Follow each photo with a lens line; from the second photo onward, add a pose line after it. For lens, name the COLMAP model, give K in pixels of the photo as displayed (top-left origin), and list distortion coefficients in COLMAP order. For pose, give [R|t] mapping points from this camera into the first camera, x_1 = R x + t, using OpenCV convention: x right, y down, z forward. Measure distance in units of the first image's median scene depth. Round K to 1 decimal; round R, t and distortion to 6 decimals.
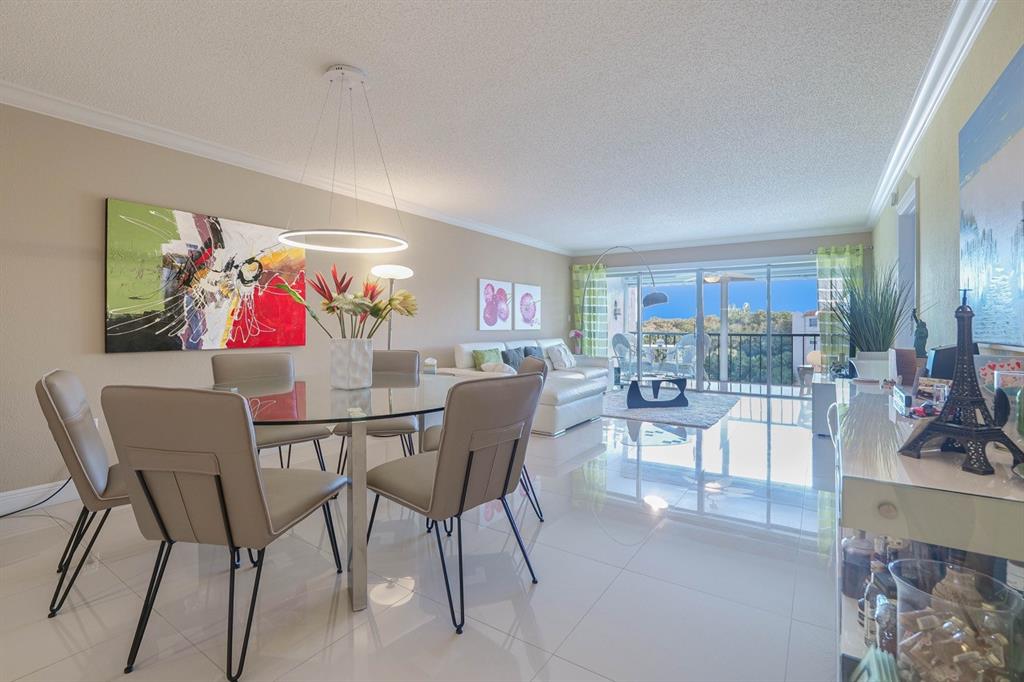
lens RADIAL K [[460.1, 0, 519.2], [0, 460.1, 321.1], [0, 0, 1]] dist [-0.015098, 0.003361]
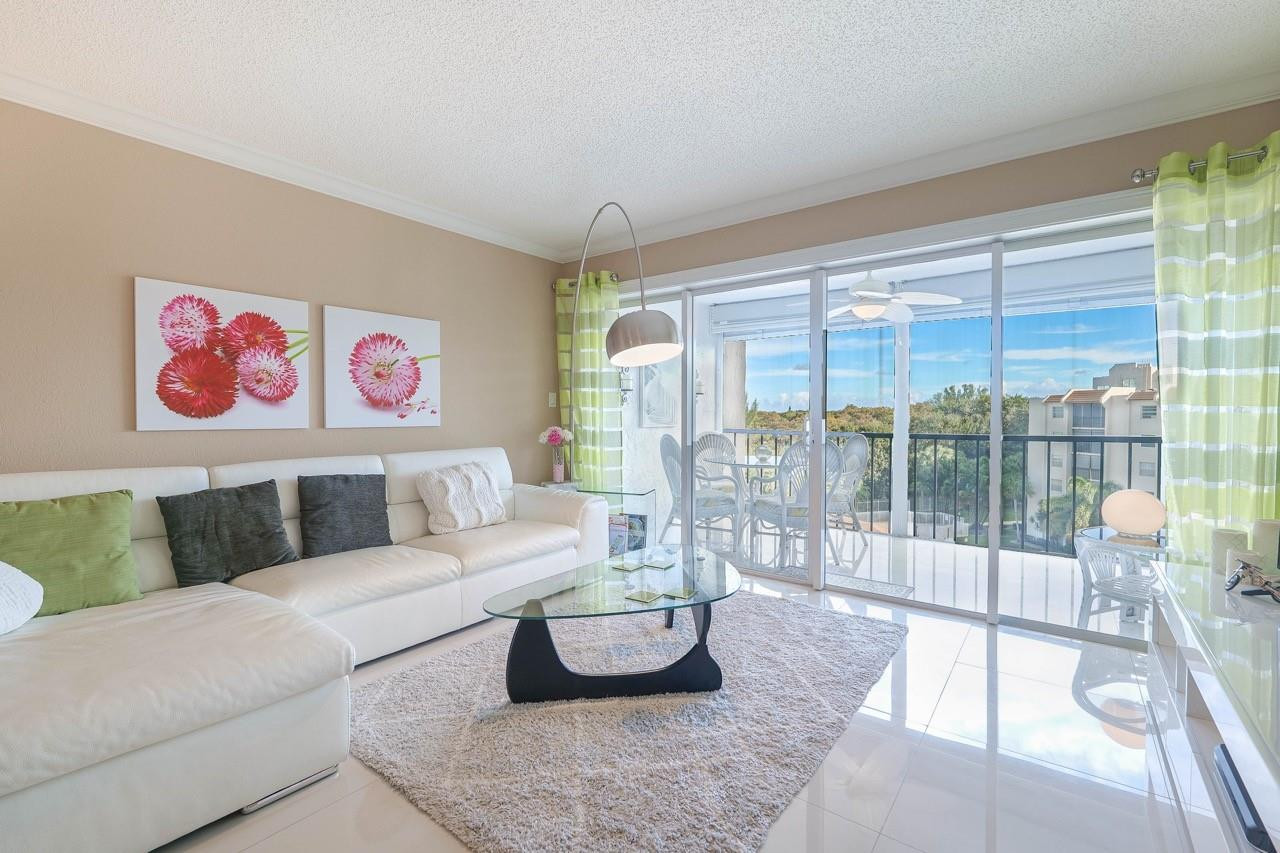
lens RADIAL K [[575.8, 0, 679.6], [0, 575.8, 414.8], [0, 0, 1]] dist [-0.004698, -0.000552]
pose [[0.999958, -0.006071, -0.006907, 0.424298], [0.006094, 0.999976, 0.003337, 0.012365], [0.006887, -0.003379, 0.999971, 0.785892]]
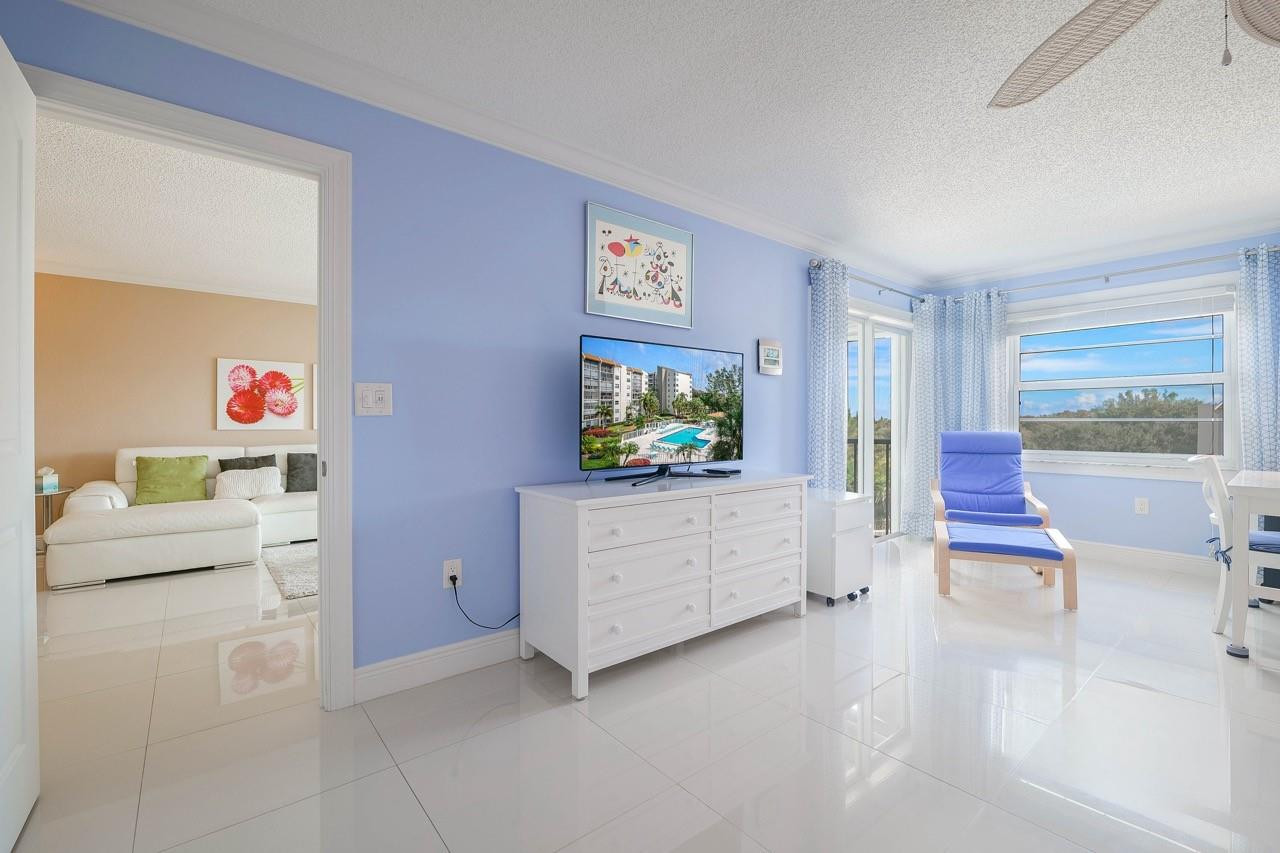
lens RADIAL K [[575.8, 0, 683.5], [0, 575.8, 415.6], [0, 0, 1]] dist [-0.004698, -0.000552]
pose [[0.980107, -0.002664, -0.198450, 1.089687], [0.001884, 0.999990, -0.004122, 0.003503], [0.198459, 0.003666, 0.980102, 0.354662]]
